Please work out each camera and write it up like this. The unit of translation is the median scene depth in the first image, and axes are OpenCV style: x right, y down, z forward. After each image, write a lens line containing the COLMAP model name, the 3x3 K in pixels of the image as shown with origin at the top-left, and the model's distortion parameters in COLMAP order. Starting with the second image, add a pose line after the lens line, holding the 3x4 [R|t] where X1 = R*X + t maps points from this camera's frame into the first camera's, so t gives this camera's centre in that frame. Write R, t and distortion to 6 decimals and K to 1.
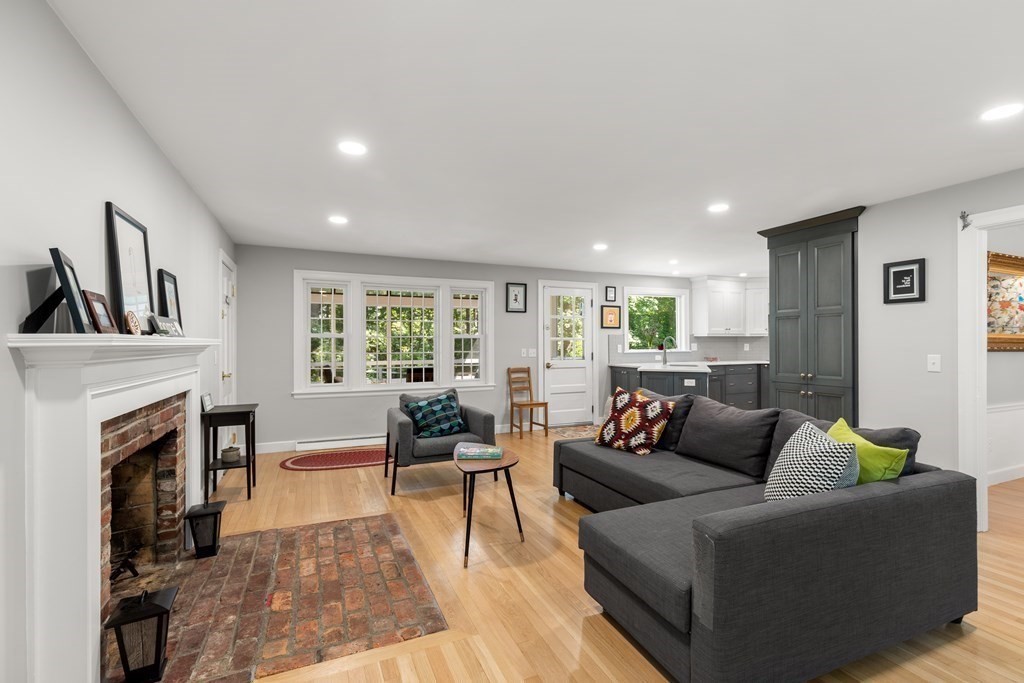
lens RADIAL K [[461.8, 0, 515.0], [0, 461.8, 341.2], [0, 0, 1]] dist [0.006821, -0.000518]
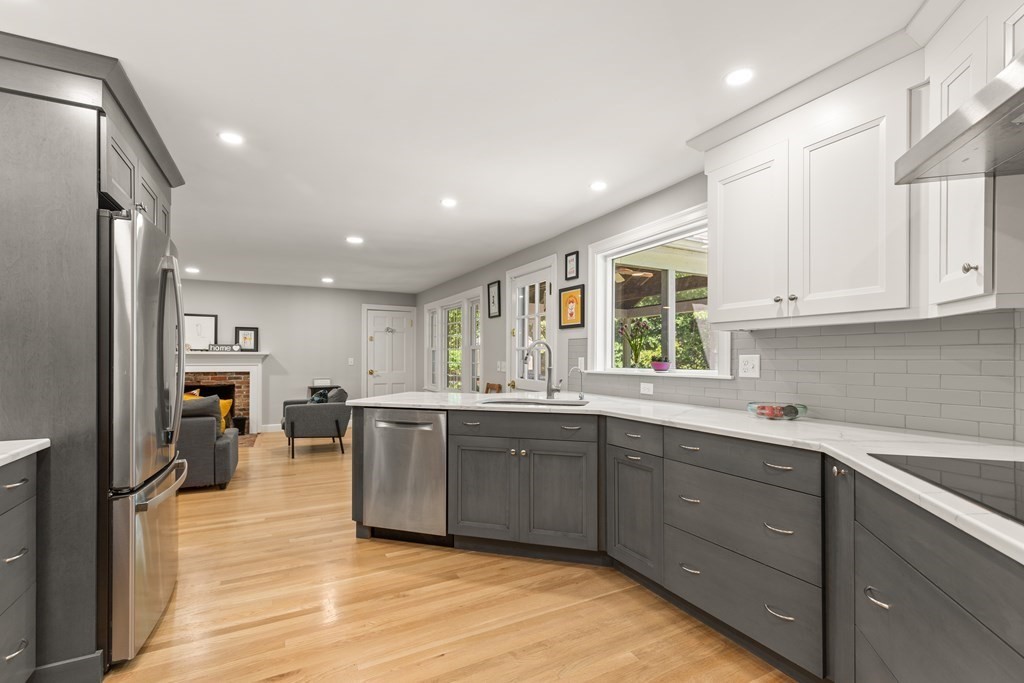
lens RADIAL K [[461.8, 0, 515.4], [0, 461.8, 356.1], [0, 0, 1]] dist [0.006821, -0.000518]
pose [[0.067488, 0.001228, -0.997719, 1.457488], [0.000545, 0.999999, 0.001268, 0.011483], [0.997720, -0.000630, 0.067487, 1.711857]]
